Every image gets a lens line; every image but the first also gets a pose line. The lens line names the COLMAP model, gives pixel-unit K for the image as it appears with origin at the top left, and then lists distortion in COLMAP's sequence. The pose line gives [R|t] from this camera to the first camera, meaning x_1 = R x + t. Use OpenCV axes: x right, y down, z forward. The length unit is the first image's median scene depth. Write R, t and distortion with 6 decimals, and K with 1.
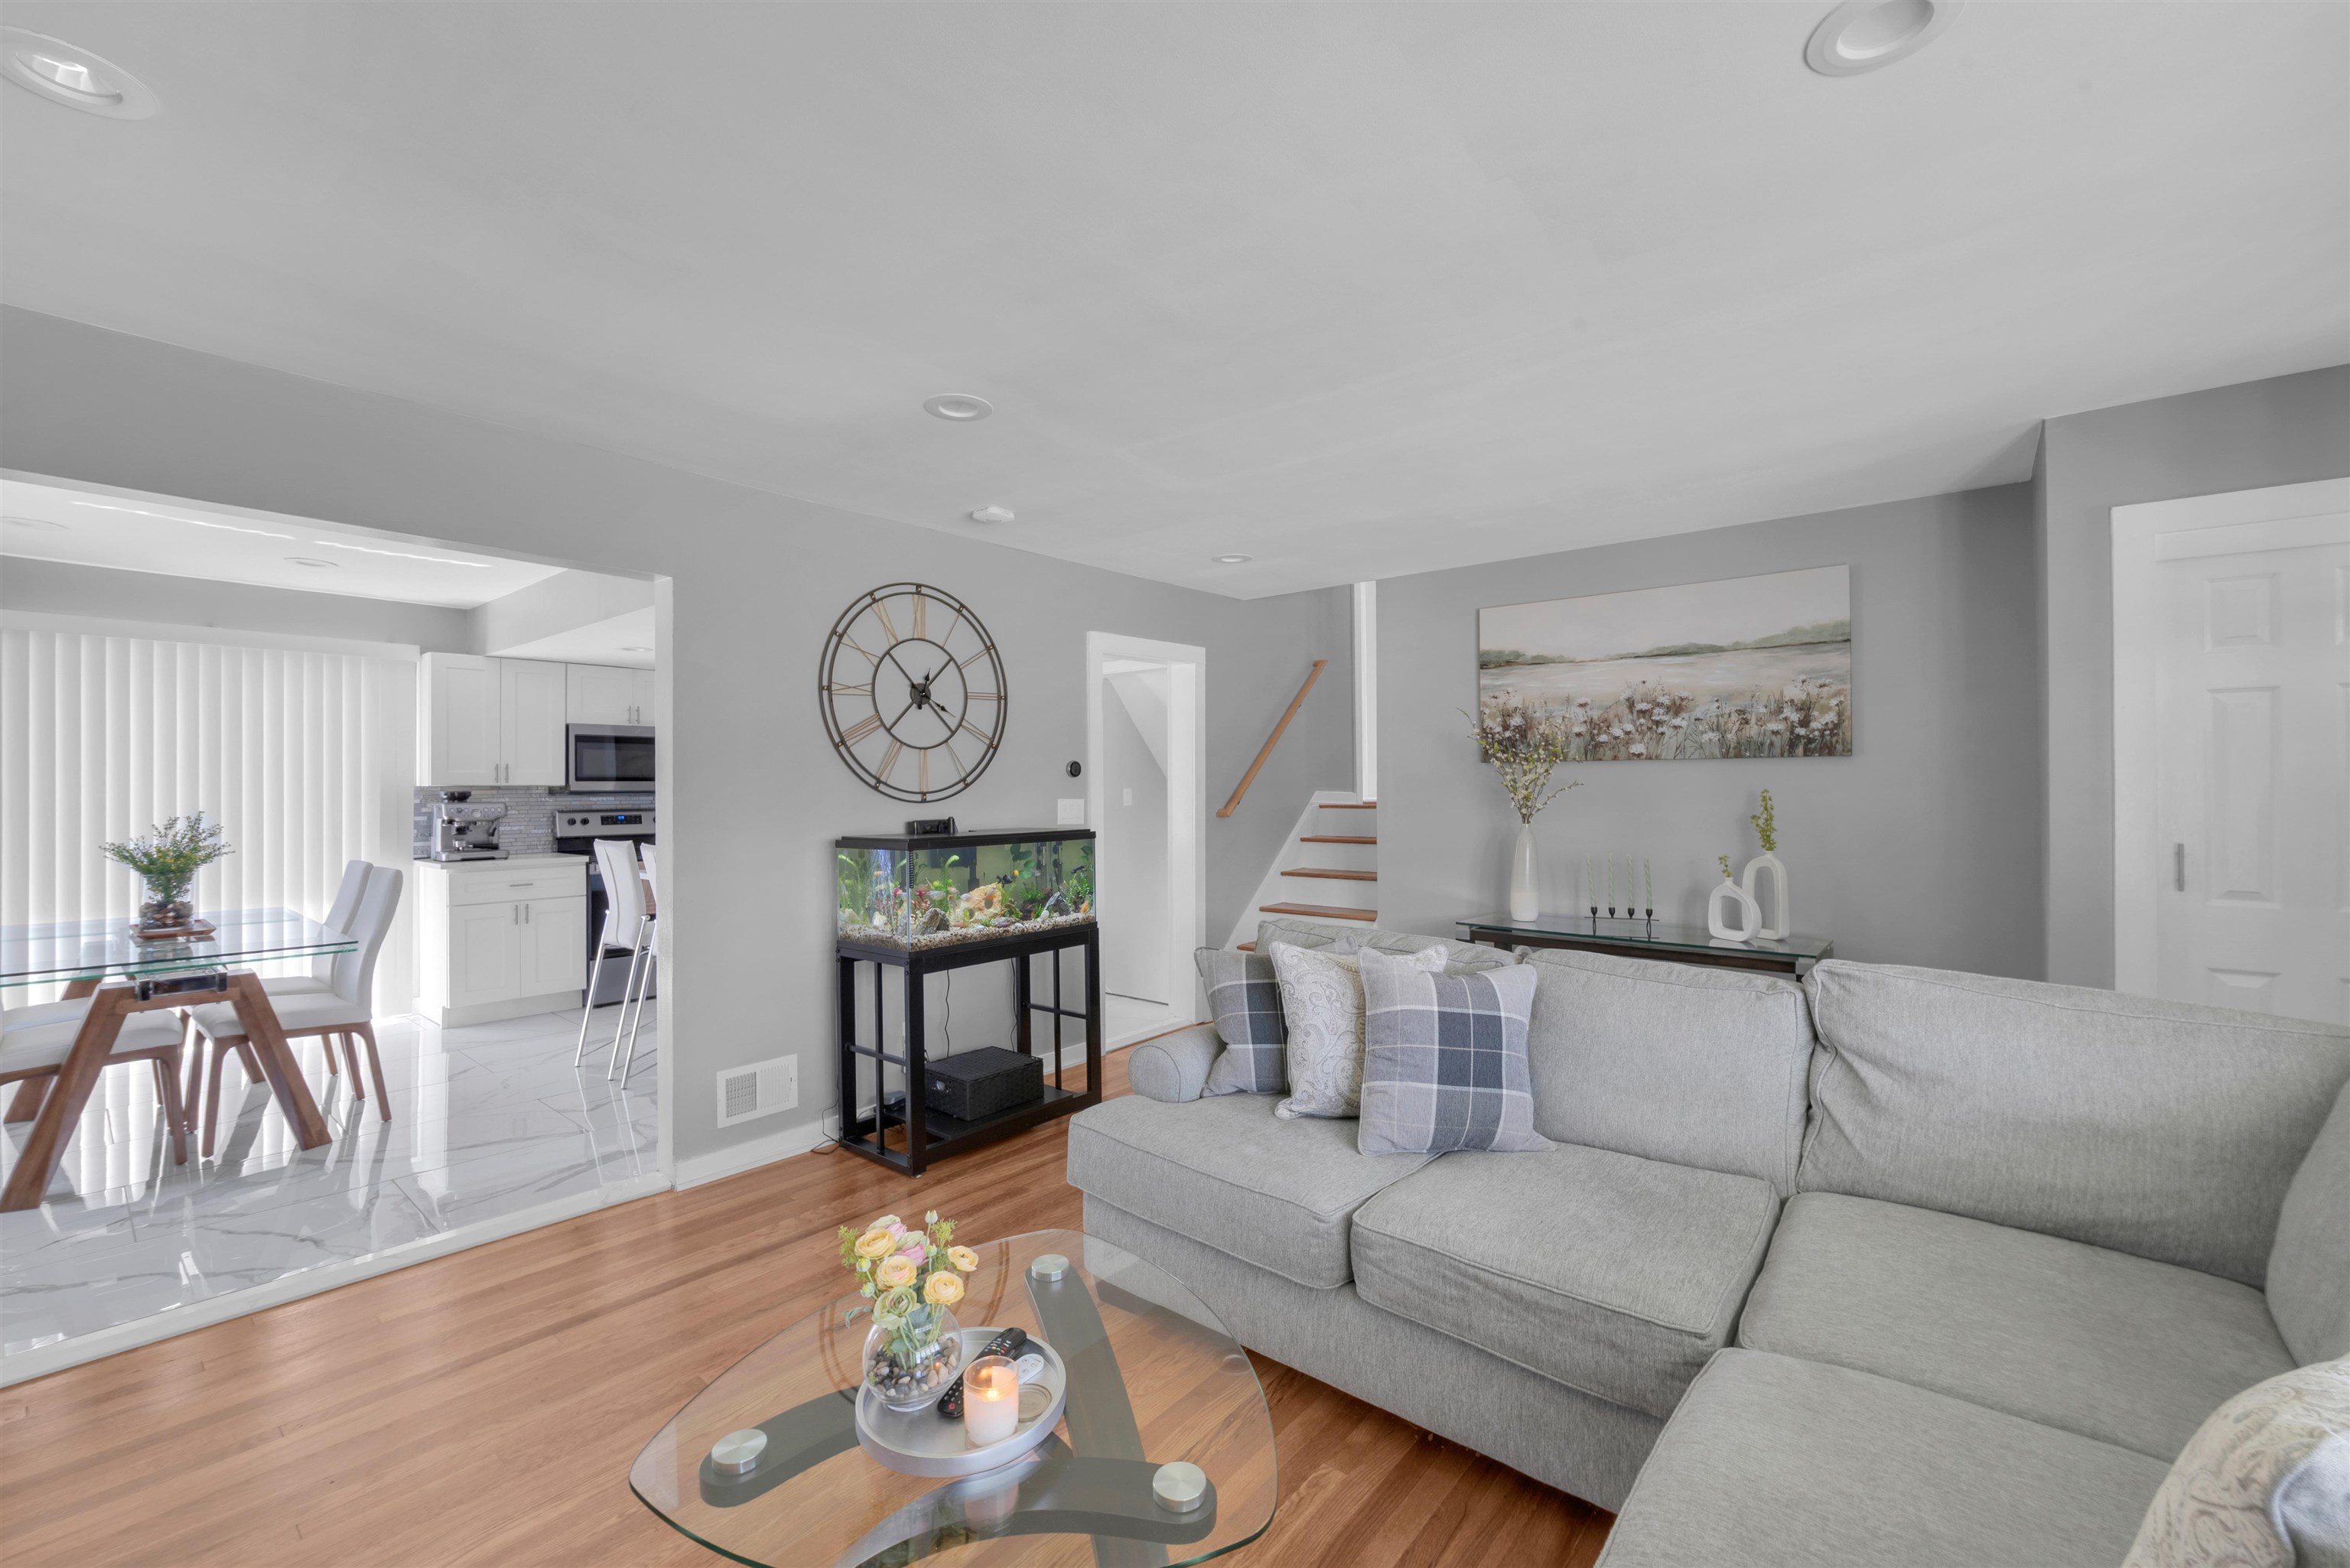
lens RADIAL K [[953.2, 0, 1181.1], [0, 953.2, 772.7], [0, 0, 1]] dist [0.011438, 0.000101]
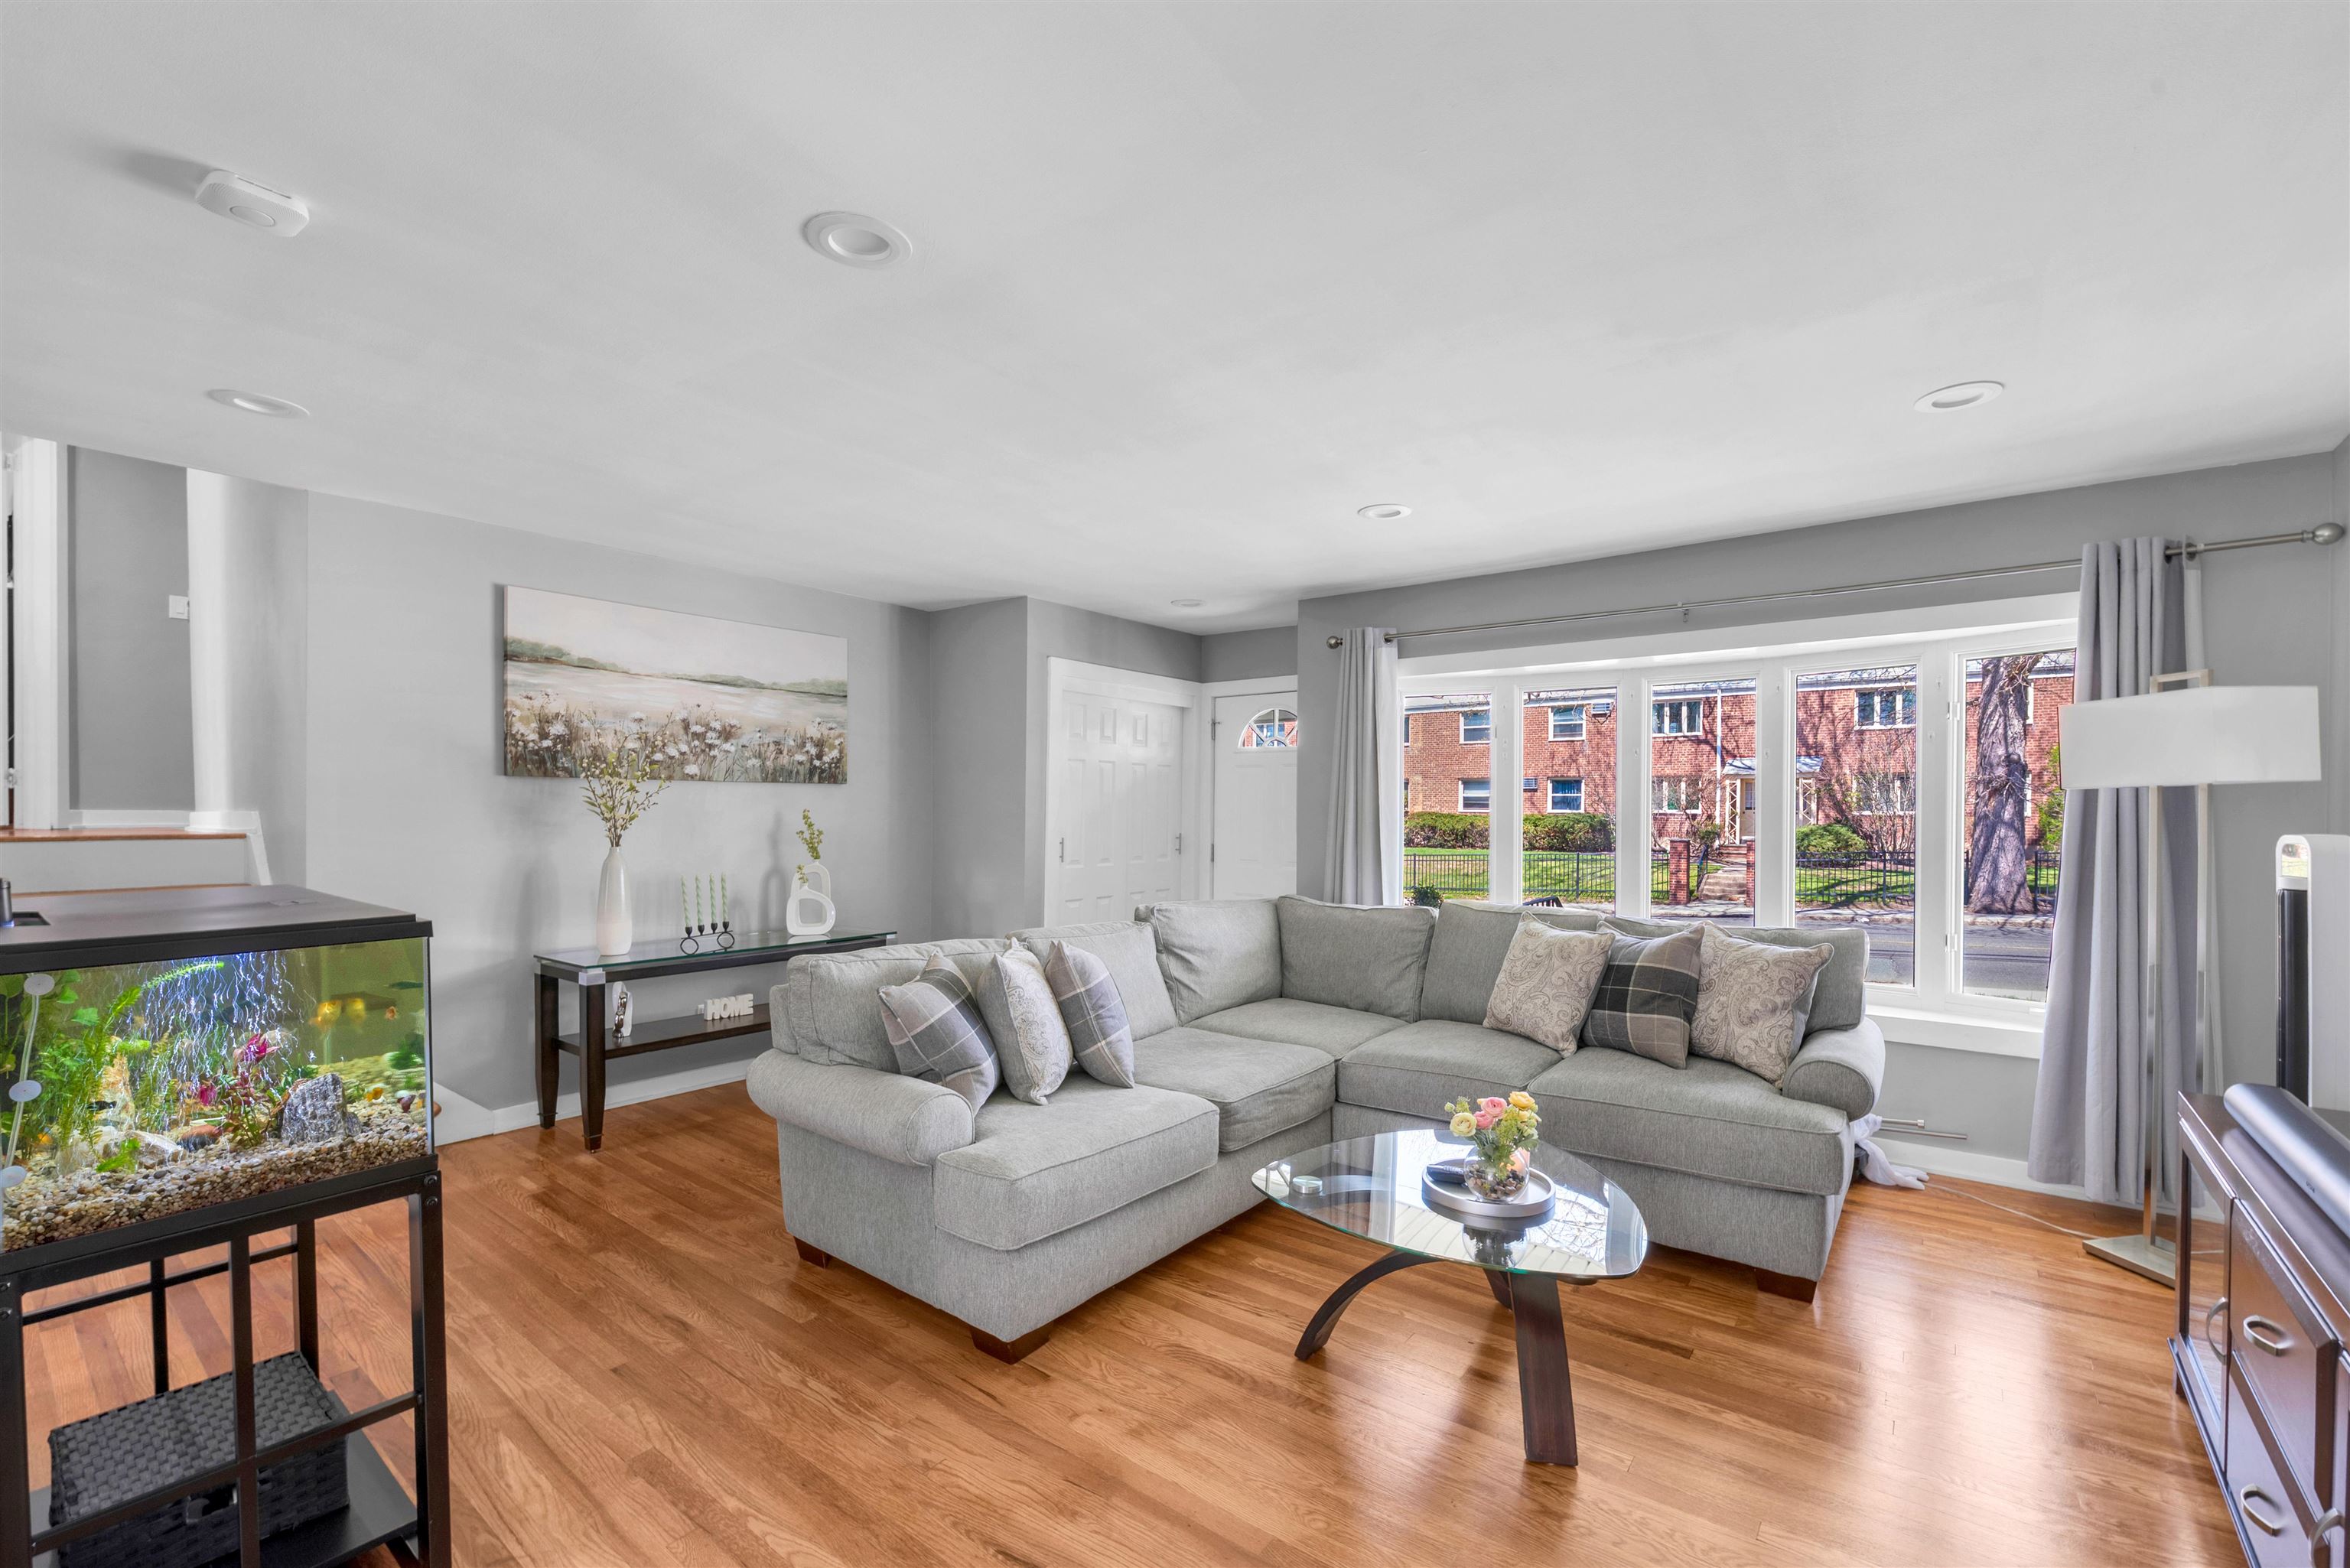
lens RADIAL K [[1003.4, 0, 1157.9], [0, 1003.4, 820.1], [0, 0, 1]] dist [-0.012816, -0.000117]
pose [[-0.018251, -0.007680, 0.999804, -0.649115], [-0.017371, 0.999822, 0.007363, 0.013636], [-0.999683, -0.017233, -0.018381, 0.553820]]
